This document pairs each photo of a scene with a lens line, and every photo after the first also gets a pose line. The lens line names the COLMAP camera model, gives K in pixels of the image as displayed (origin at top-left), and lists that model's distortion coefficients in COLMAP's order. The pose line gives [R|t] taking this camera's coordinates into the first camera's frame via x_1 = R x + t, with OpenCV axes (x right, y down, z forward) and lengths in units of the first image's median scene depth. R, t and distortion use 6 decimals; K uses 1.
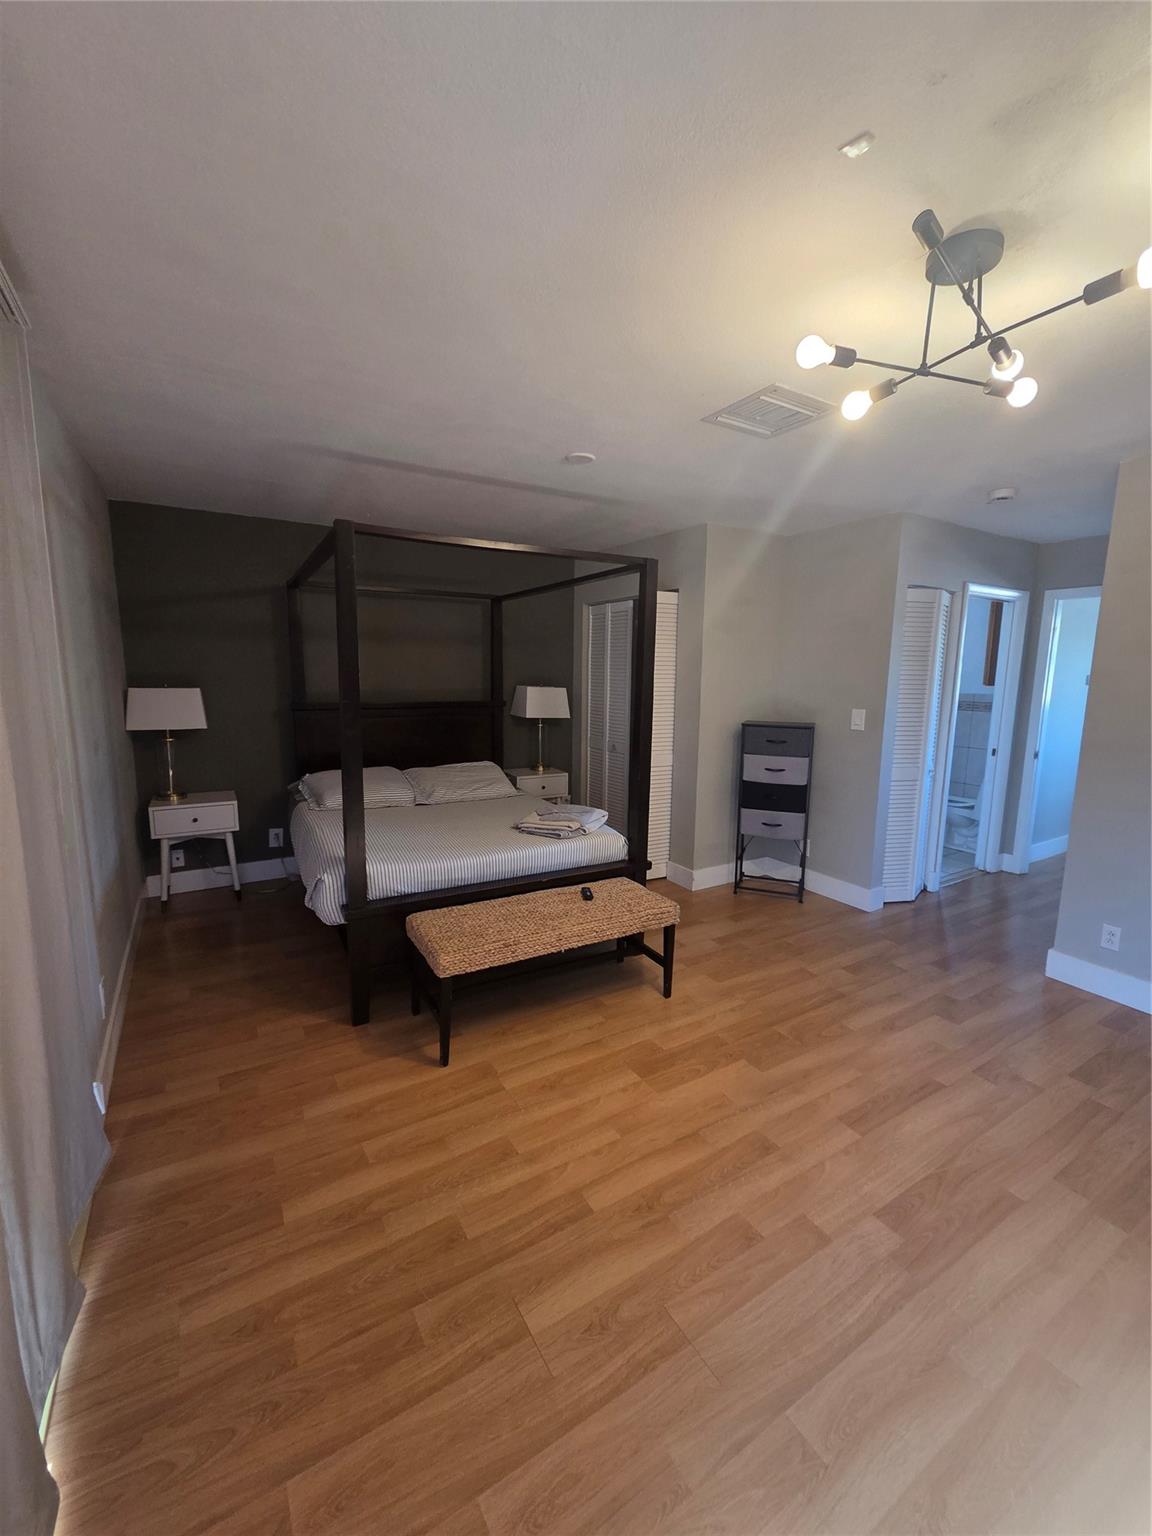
lens RADIAL K [[629.1, 0, 576.7], [0, 629.1, 765.4], [0, 0, 1]] dist [0.002778, -0.000490]
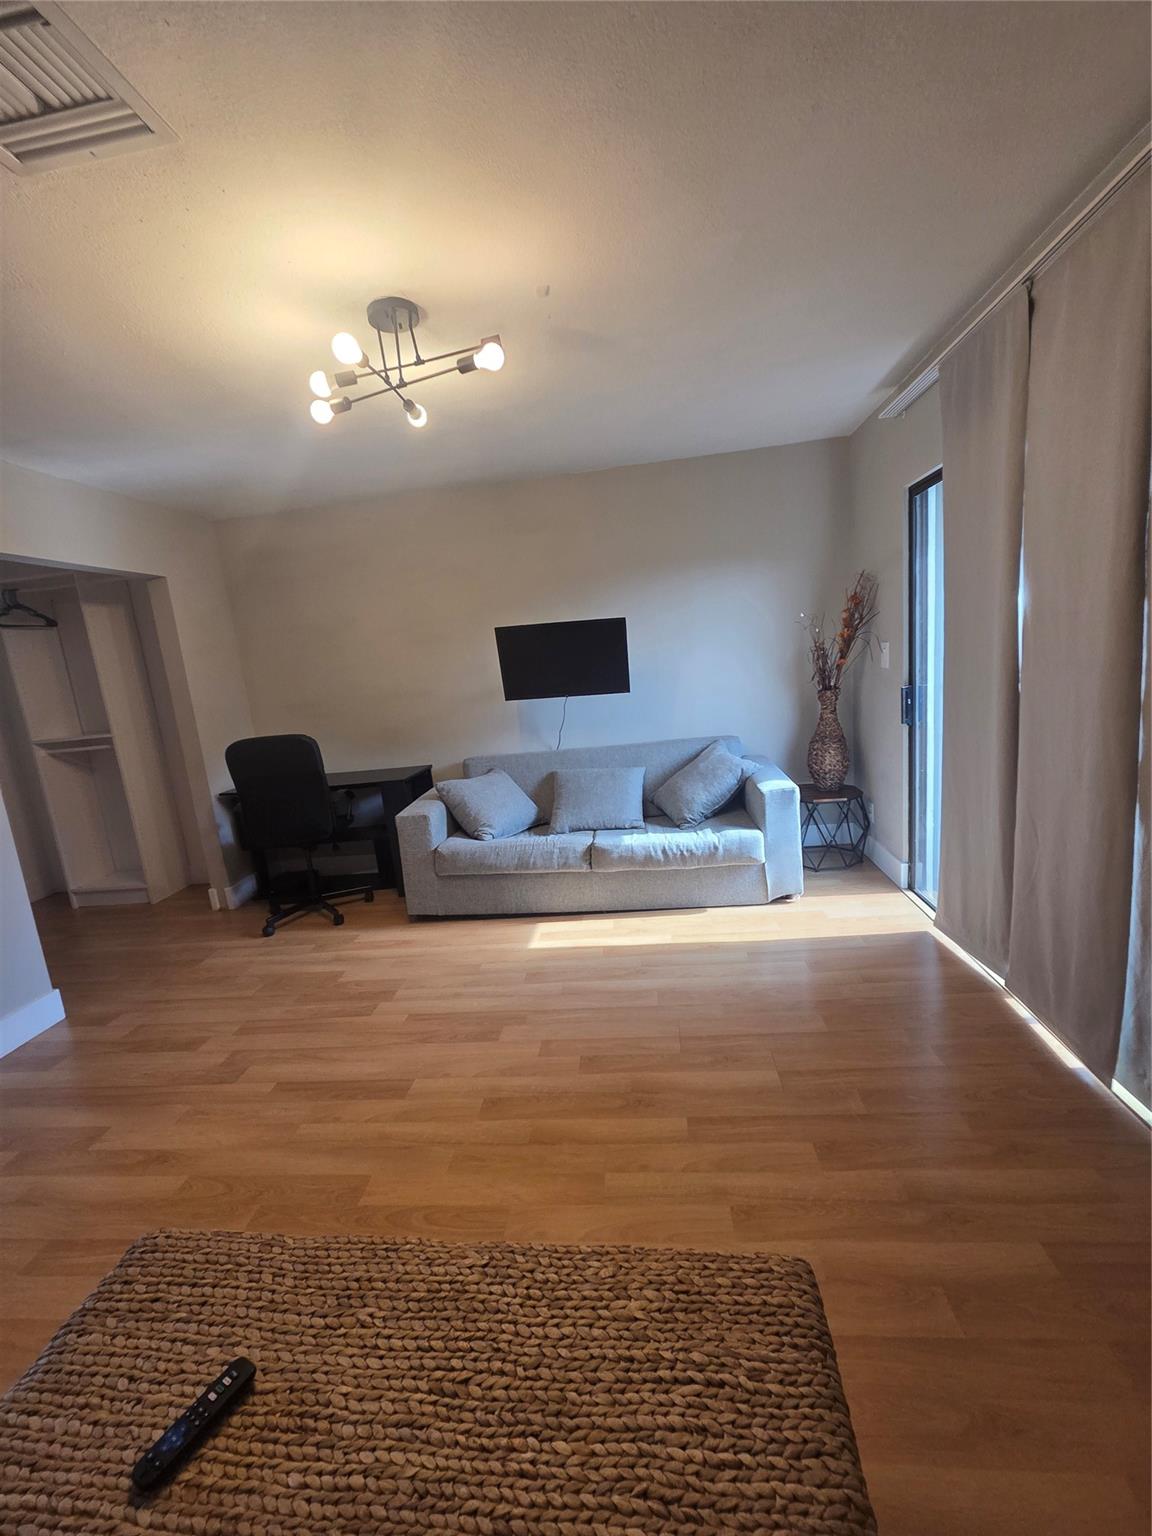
lens RADIAL K [[629.1, 0, 577.1], [0, 629.1, 771.5], [0, 0, 1]] dist [0.002778, -0.000490]
pose [[-0.795595, -0.045163, 0.604144, -0.220948], [0.172910, 0.938811, 0.297887, -0.093951], [-0.580630, 0.341460, -0.739104, 0.850801]]
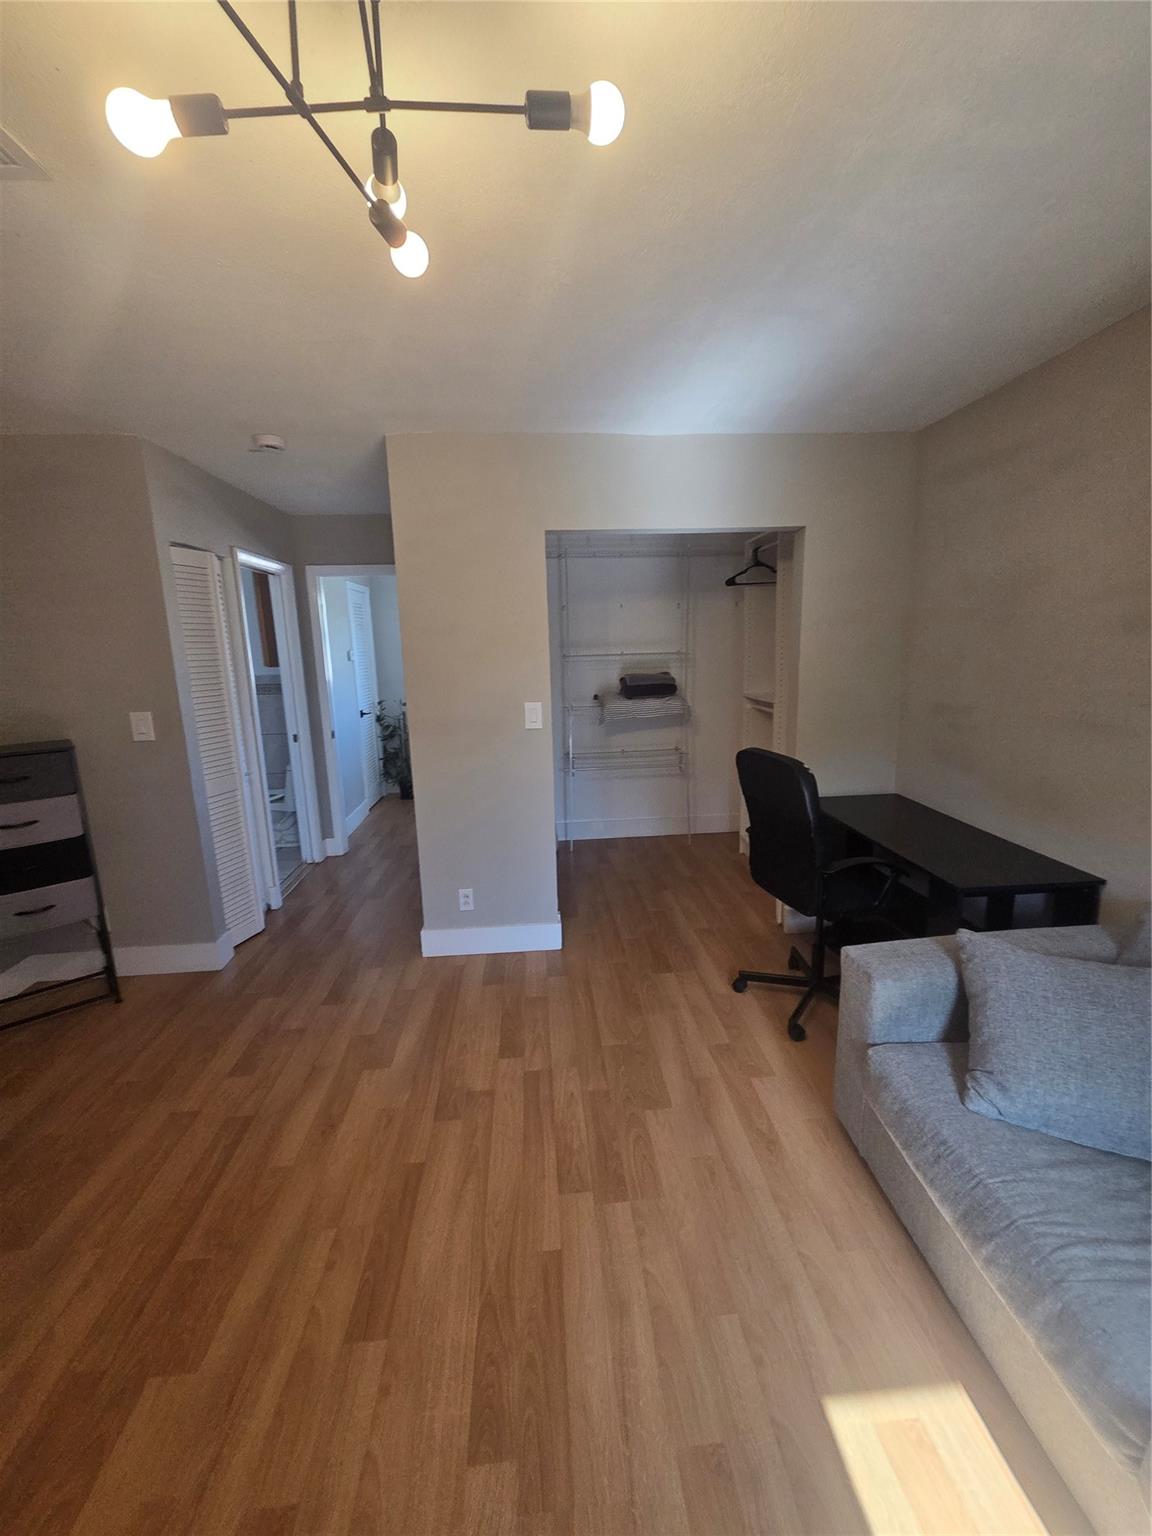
lens RADIAL K [[629.1, 0, 588.5], [0, 629.1, 768.3], [0, 0, 1]] dist [0.002778, -0.000490]
pose [[0.441131, -0.196117, 0.875752, 0.038590], [0.159480, 0.977430, 0.138554, -0.050875], [-0.883159, 0.078545, 0.462451, 0.256350]]
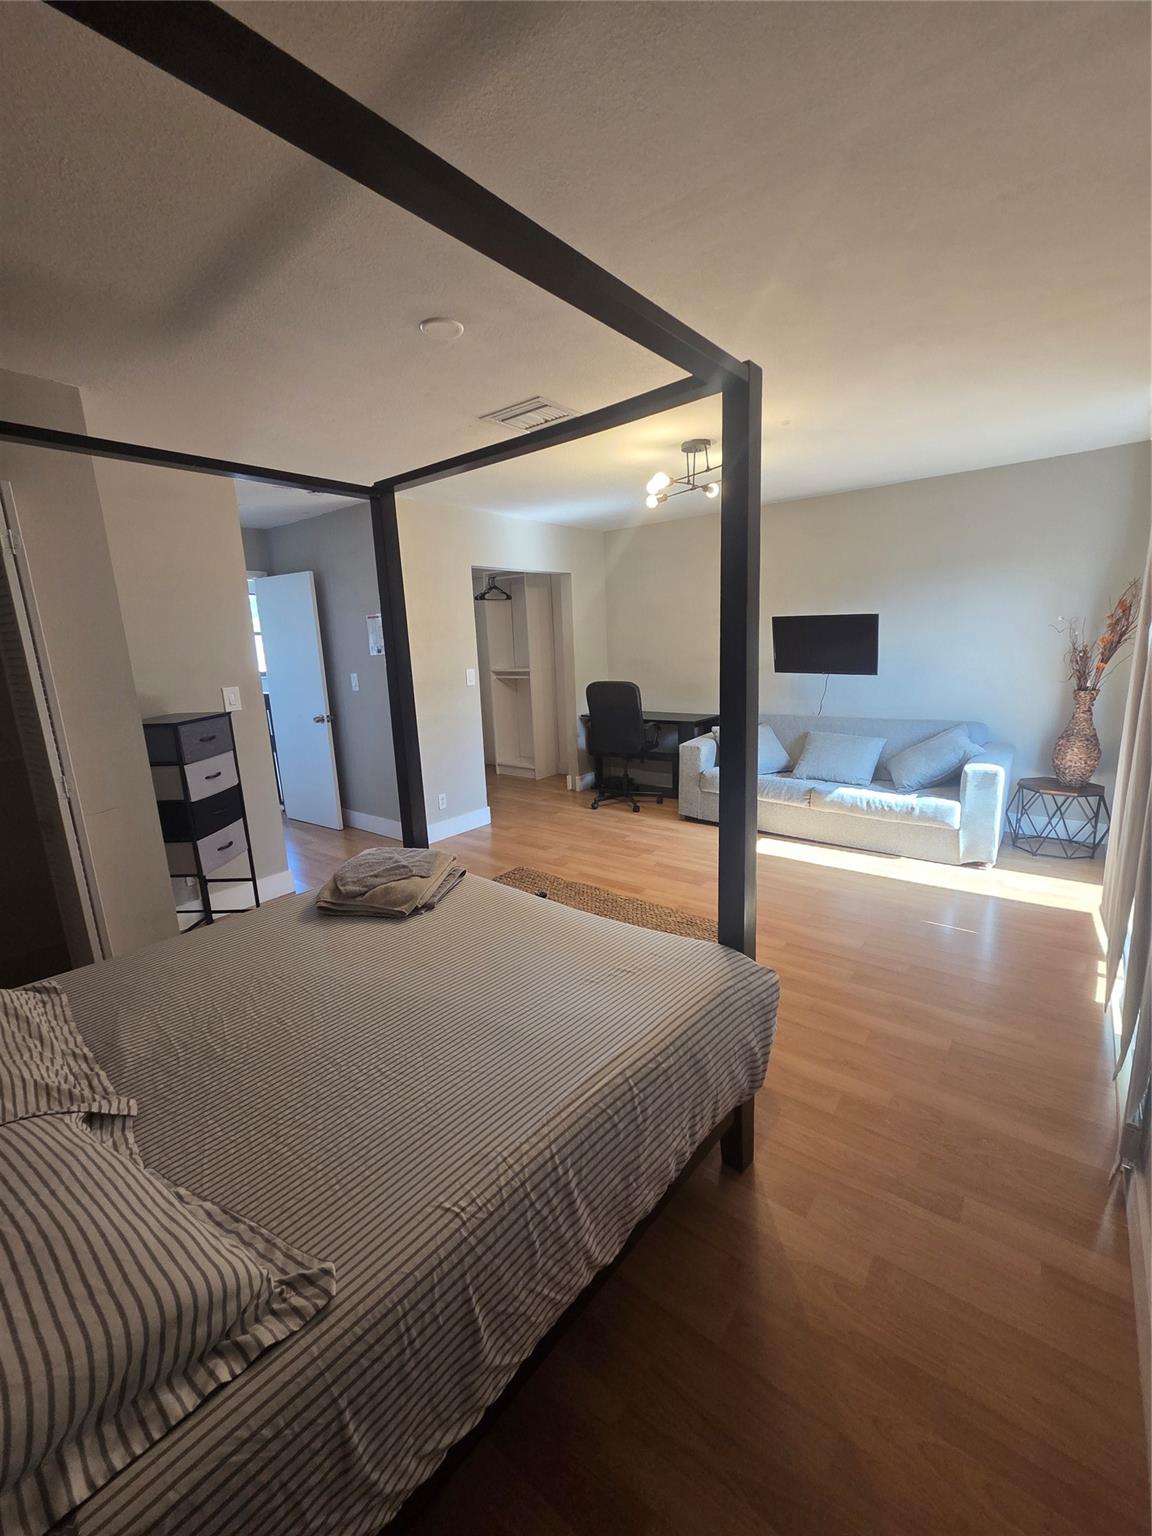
lens RADIAL K [[629.1, 0, 578.0], [0, 629.1, 767.9], [0, 0, 1]] dist [0.002778, -0.000490]
pose [[-0.354694, -0.190141, 0.915445, -0.633795], [0.170455, 0.949545, 0.263267, -0.150439], [-0.919314, 0.249422, -0.304387, 0.971997]]
